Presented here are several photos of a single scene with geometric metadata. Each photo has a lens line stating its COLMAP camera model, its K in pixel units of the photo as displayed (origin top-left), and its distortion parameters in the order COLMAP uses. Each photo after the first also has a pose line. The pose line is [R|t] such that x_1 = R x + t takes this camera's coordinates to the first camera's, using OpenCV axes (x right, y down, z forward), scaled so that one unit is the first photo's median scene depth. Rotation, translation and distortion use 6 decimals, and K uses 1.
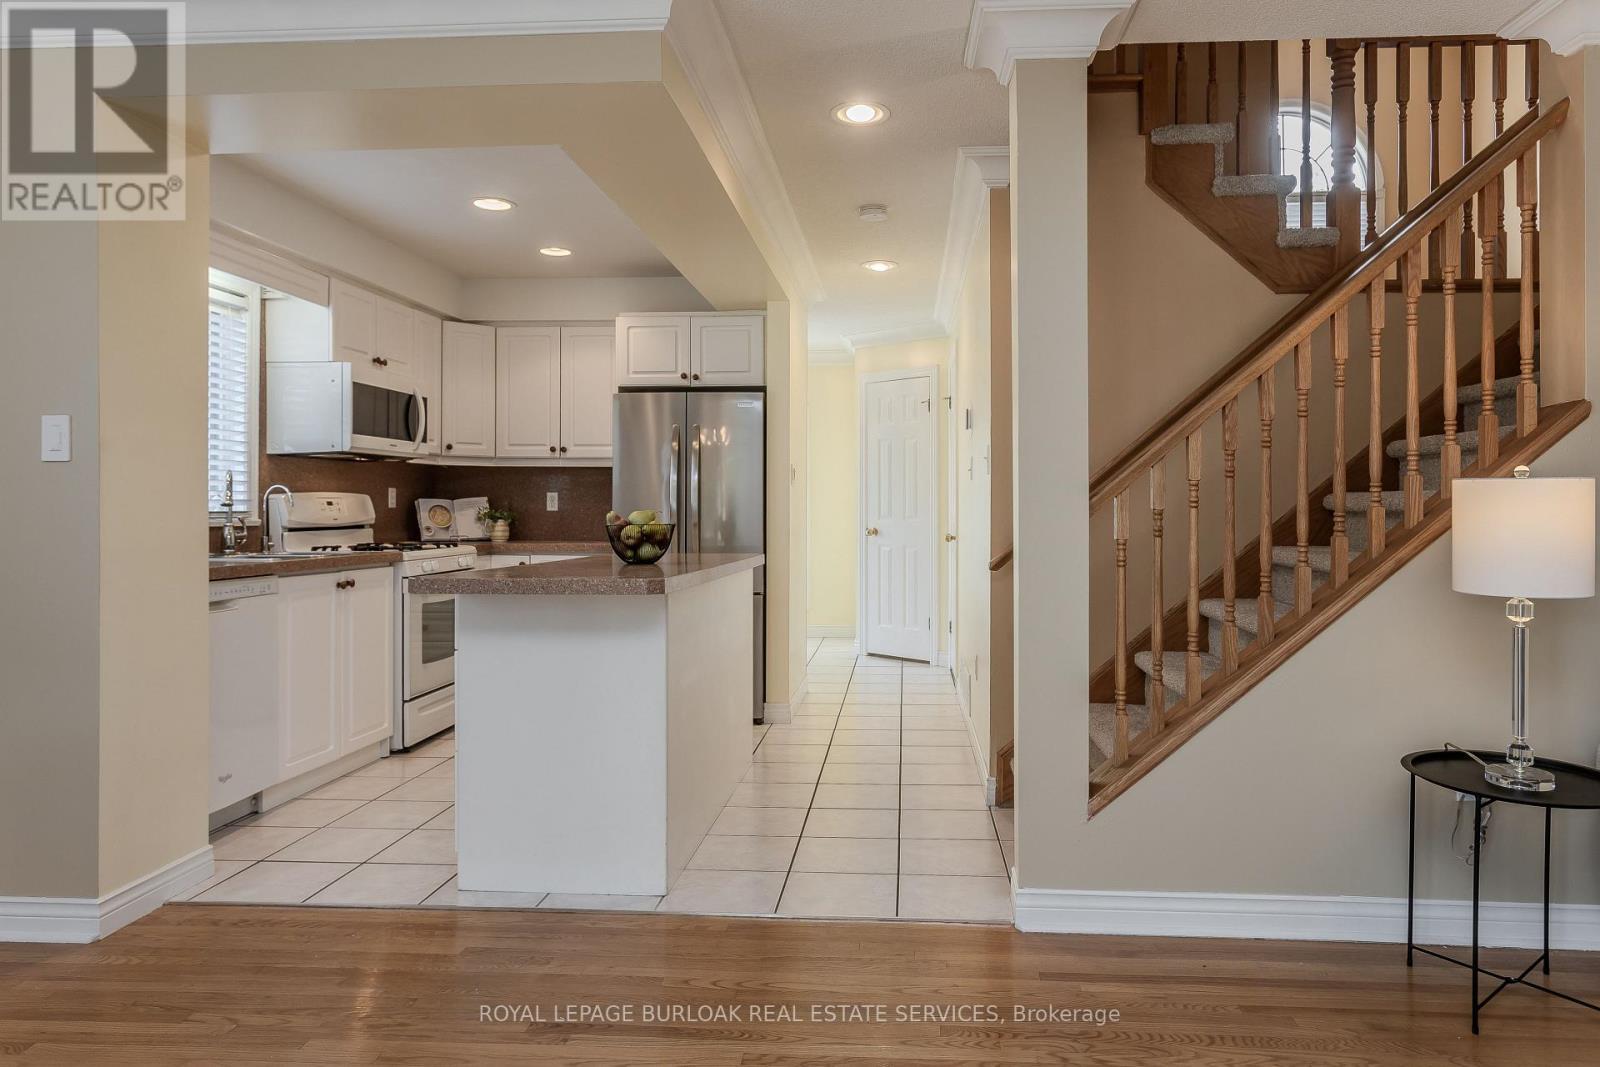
lens RADIAL K [[962.8, 0, 807.7], [0, 962.8, 503.6], [0, 0, 1]] dist [0.002940, 0.000928]
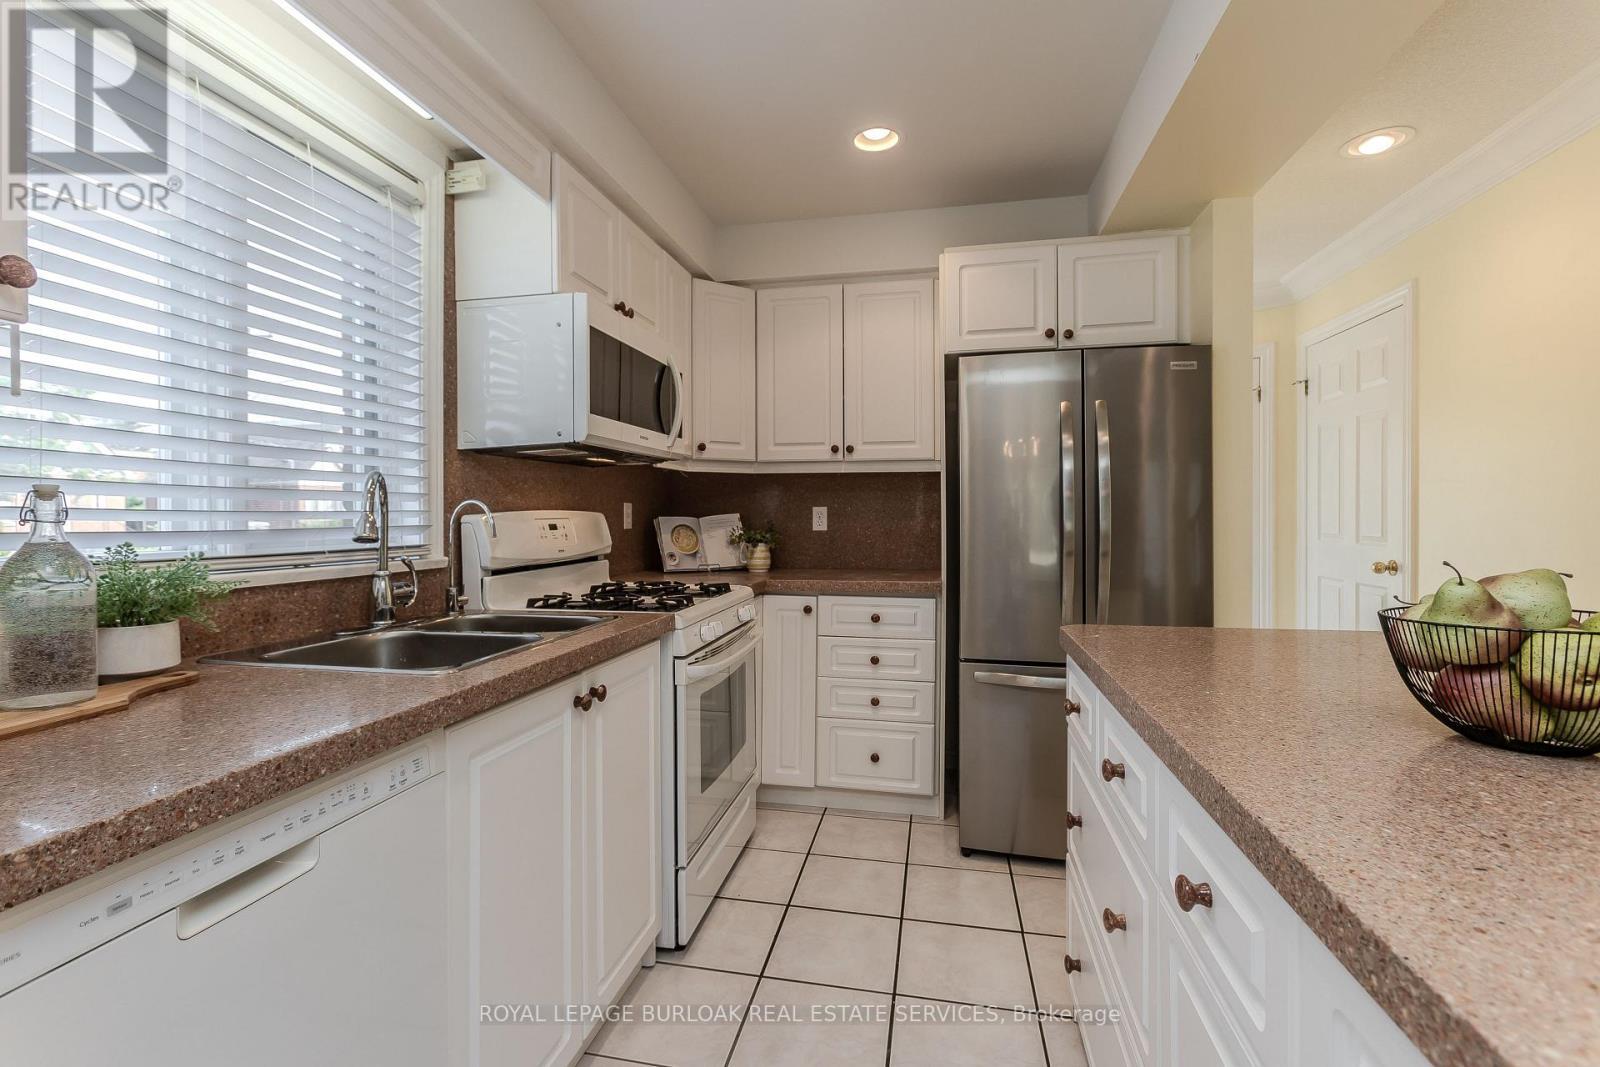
lens RADIAL K [[741.9, 0, 791.0], [0, 741.9, 516.1], [0, 0, 1]] dist [-0.000677, 0.000270]
pose [[0.990441, -0.003515, -0.137891, -0.248664], [0.004200, 0.999980, 0.004677, -0.008864], [0.137872, -0.005211, 0.990436, 0.488098]]
